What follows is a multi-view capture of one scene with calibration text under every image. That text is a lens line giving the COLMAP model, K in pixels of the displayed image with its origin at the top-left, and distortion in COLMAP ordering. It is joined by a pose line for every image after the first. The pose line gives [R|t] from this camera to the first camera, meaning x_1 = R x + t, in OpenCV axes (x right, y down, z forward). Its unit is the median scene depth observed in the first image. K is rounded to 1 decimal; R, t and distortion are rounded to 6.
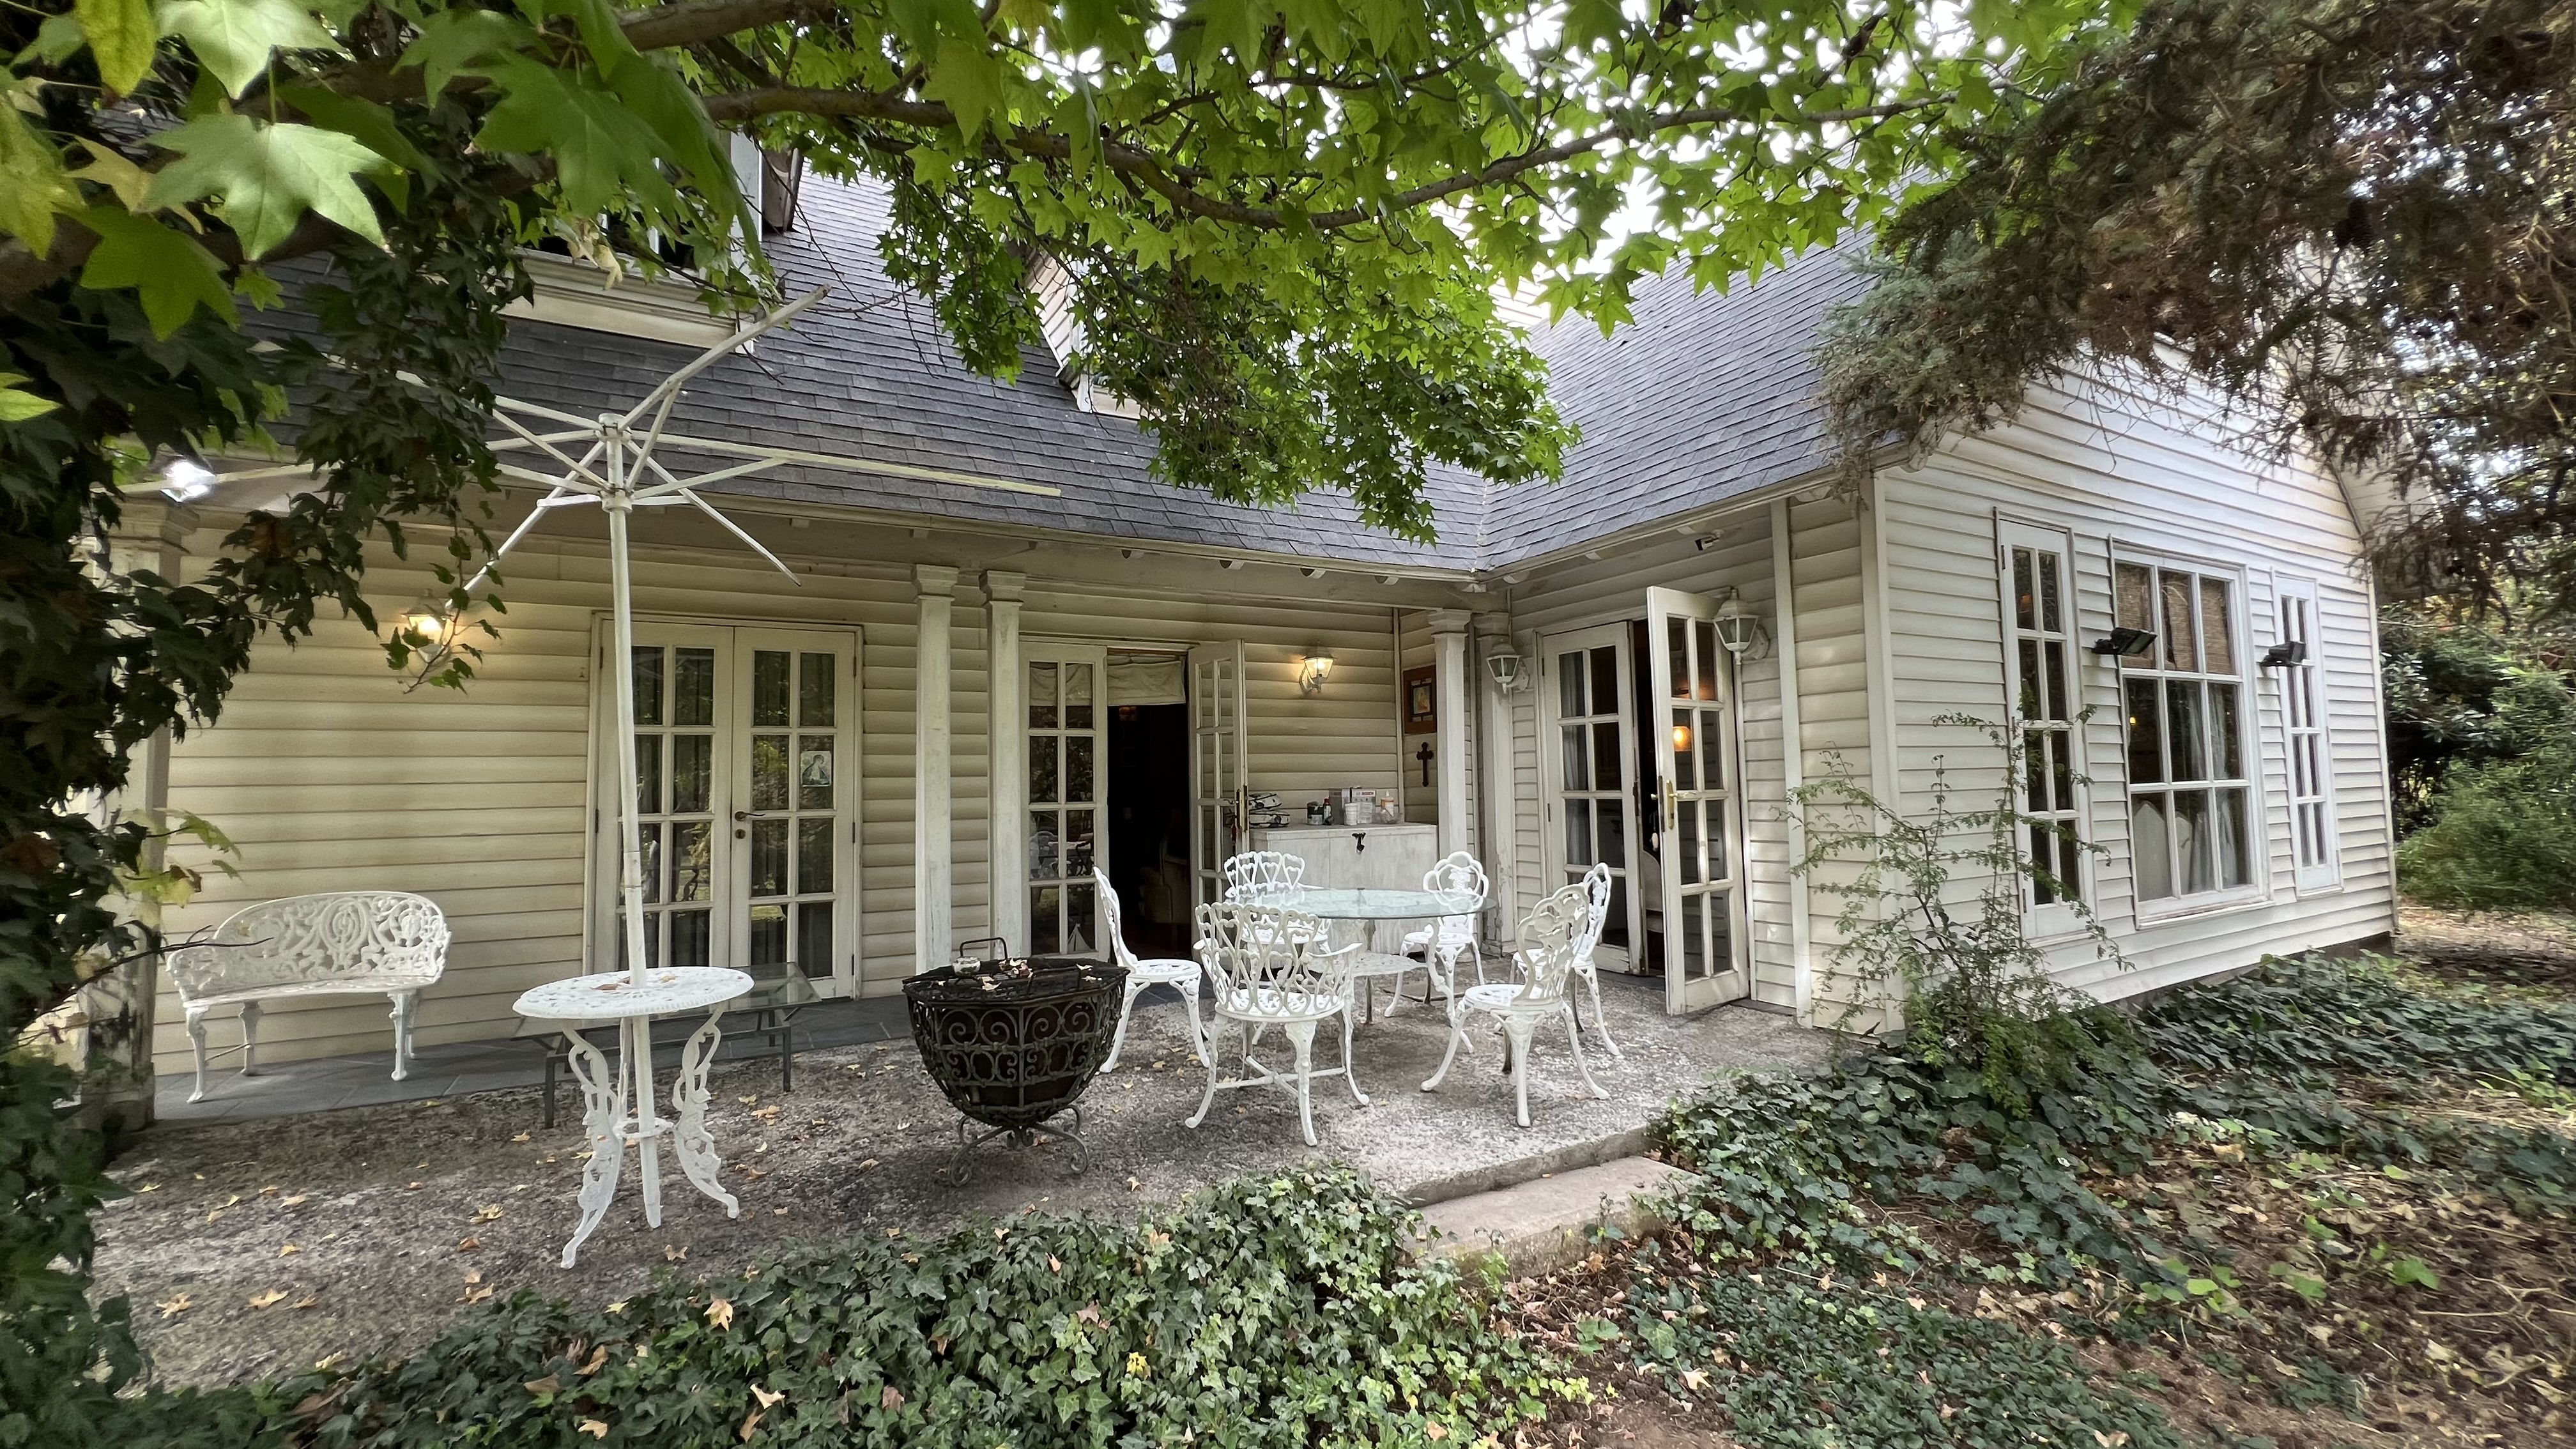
lens RADIAL K [[1041.4, 0, 1290.5], [0, 1041.4, 723.9], [0, 0, 1]] dist [-0.000740, 0.000807]
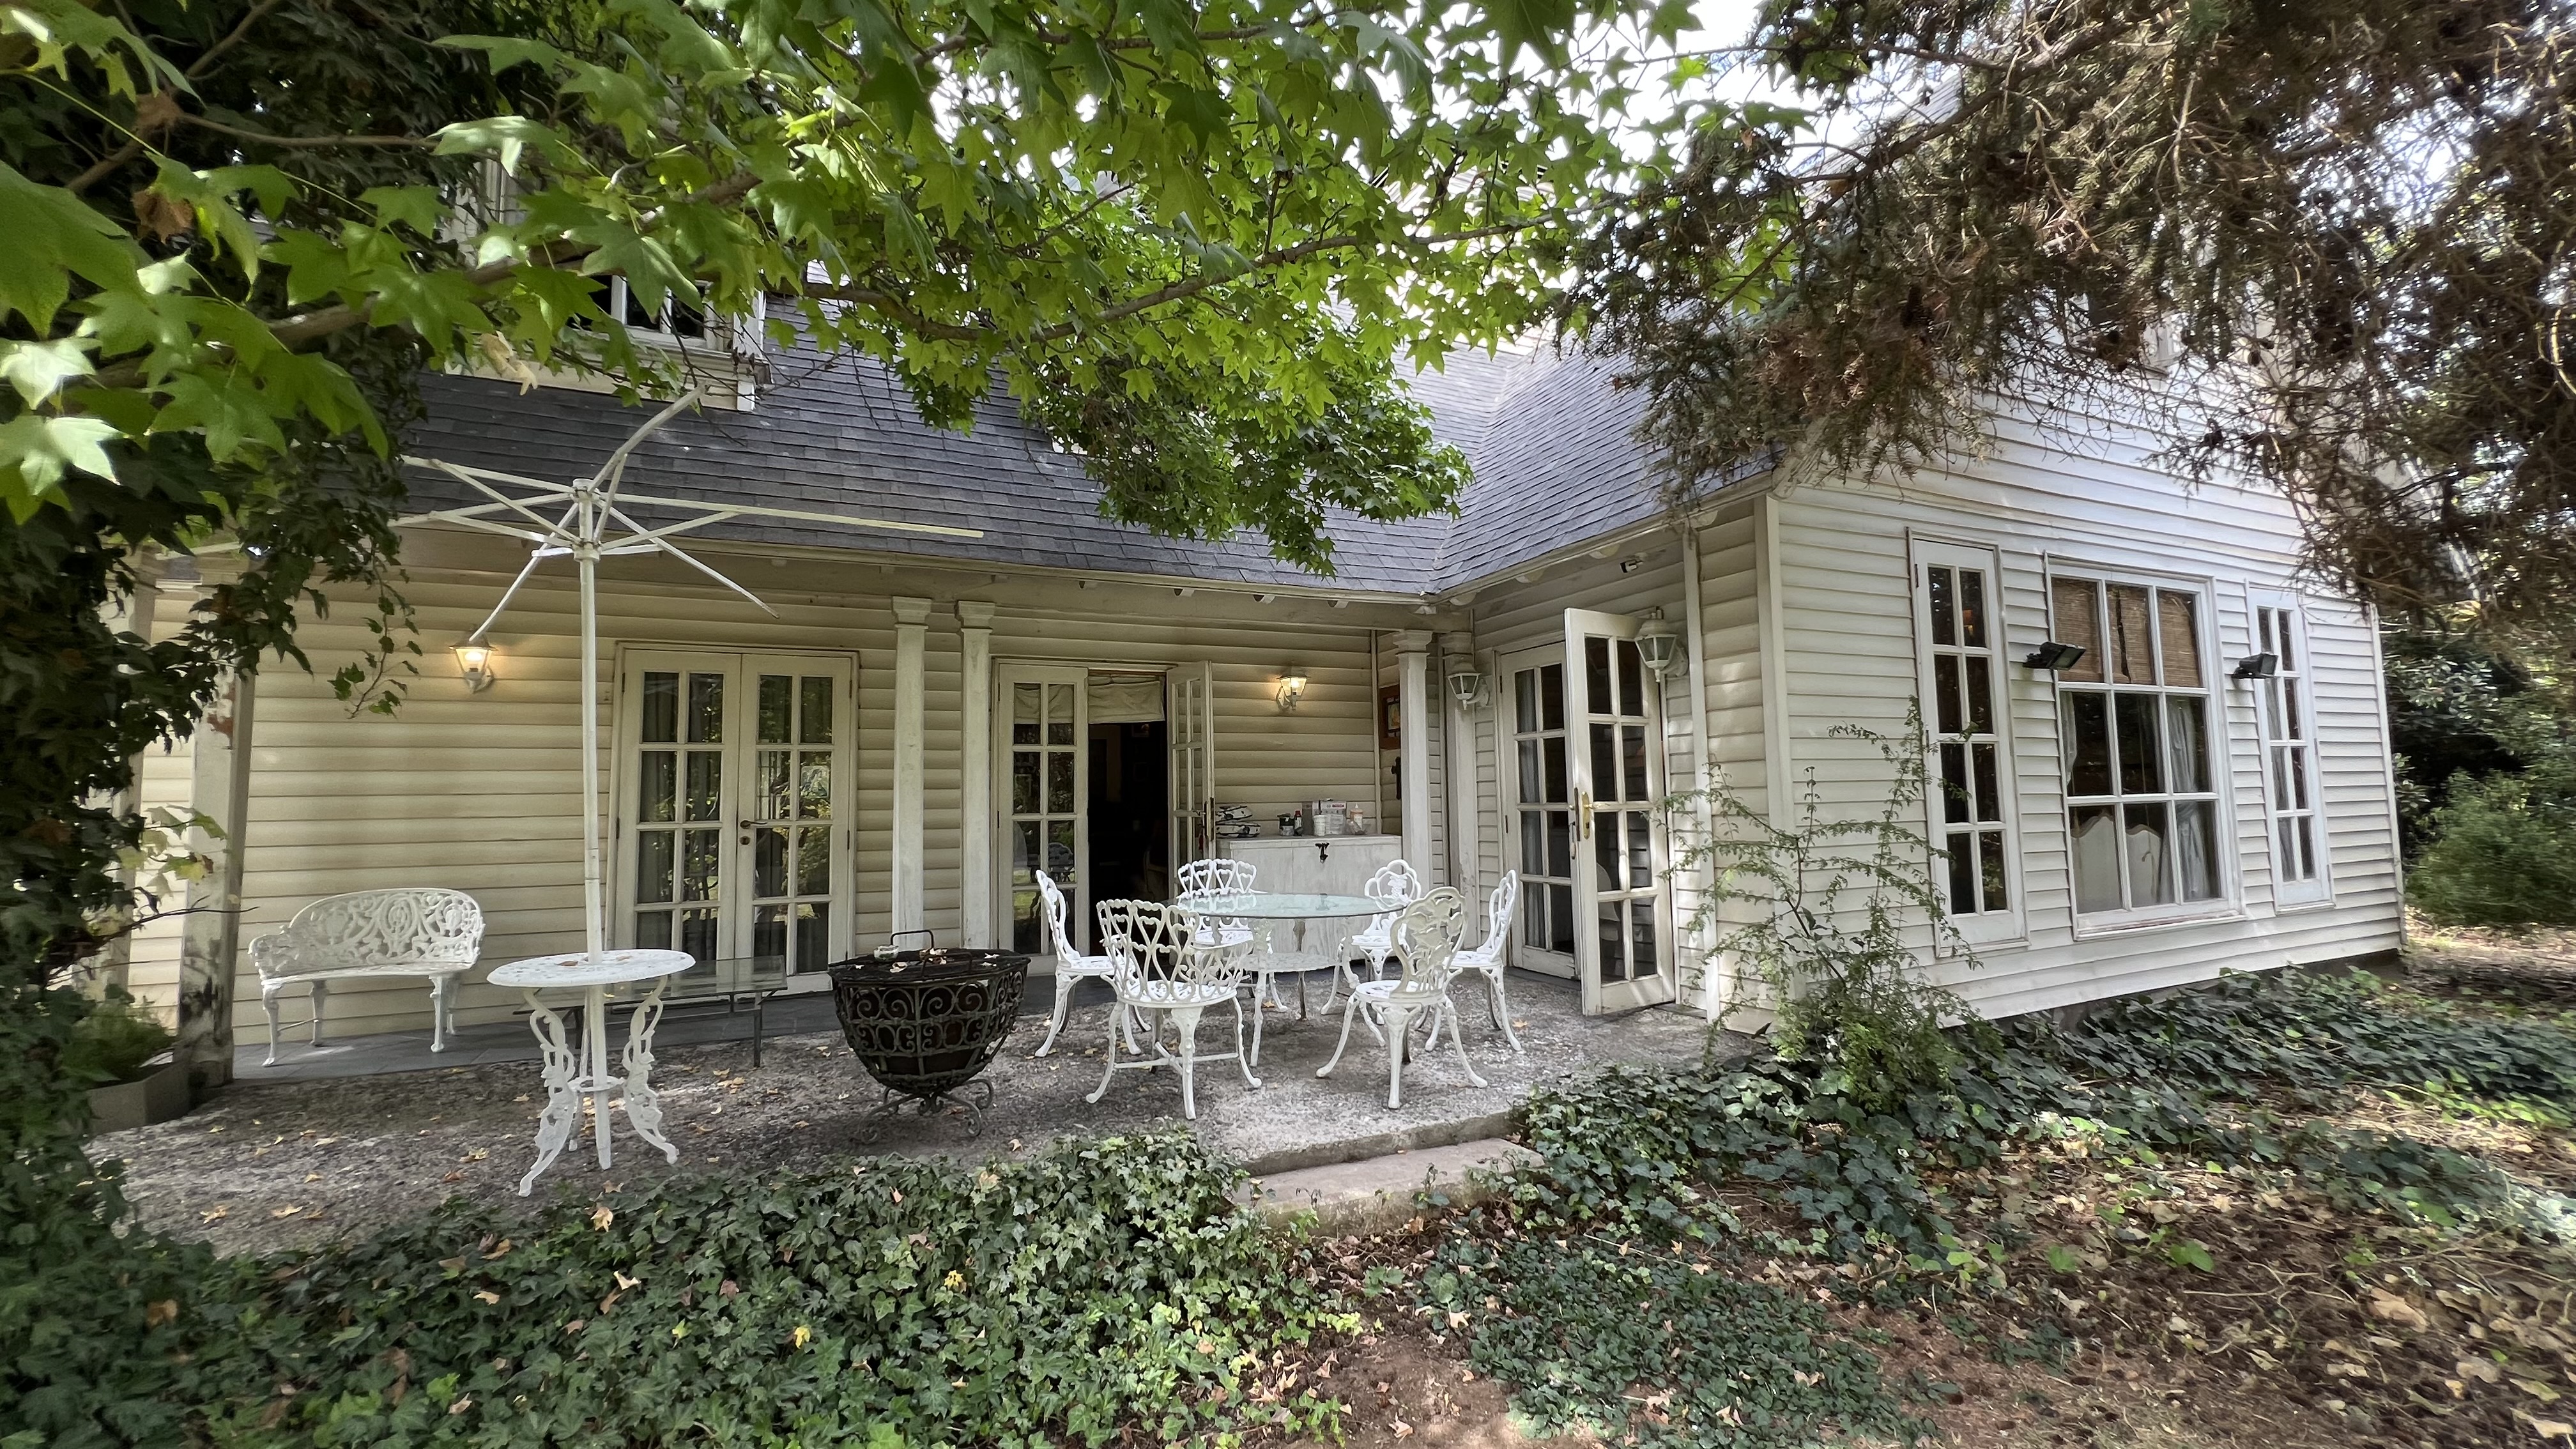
lens RADIAL K [[1041.4, 0, 1287.5], [0, 1041.4, 723.3], [0, 0, 1]] dist [-0.000740, 0.000807]
pose [[0.997430, -0.004261, -0.071526, 0.209770], [0.003092, 0.999860, -0.016448, 0.001552], [0.071586, 0.016185, 0.997303, -0.108233]]
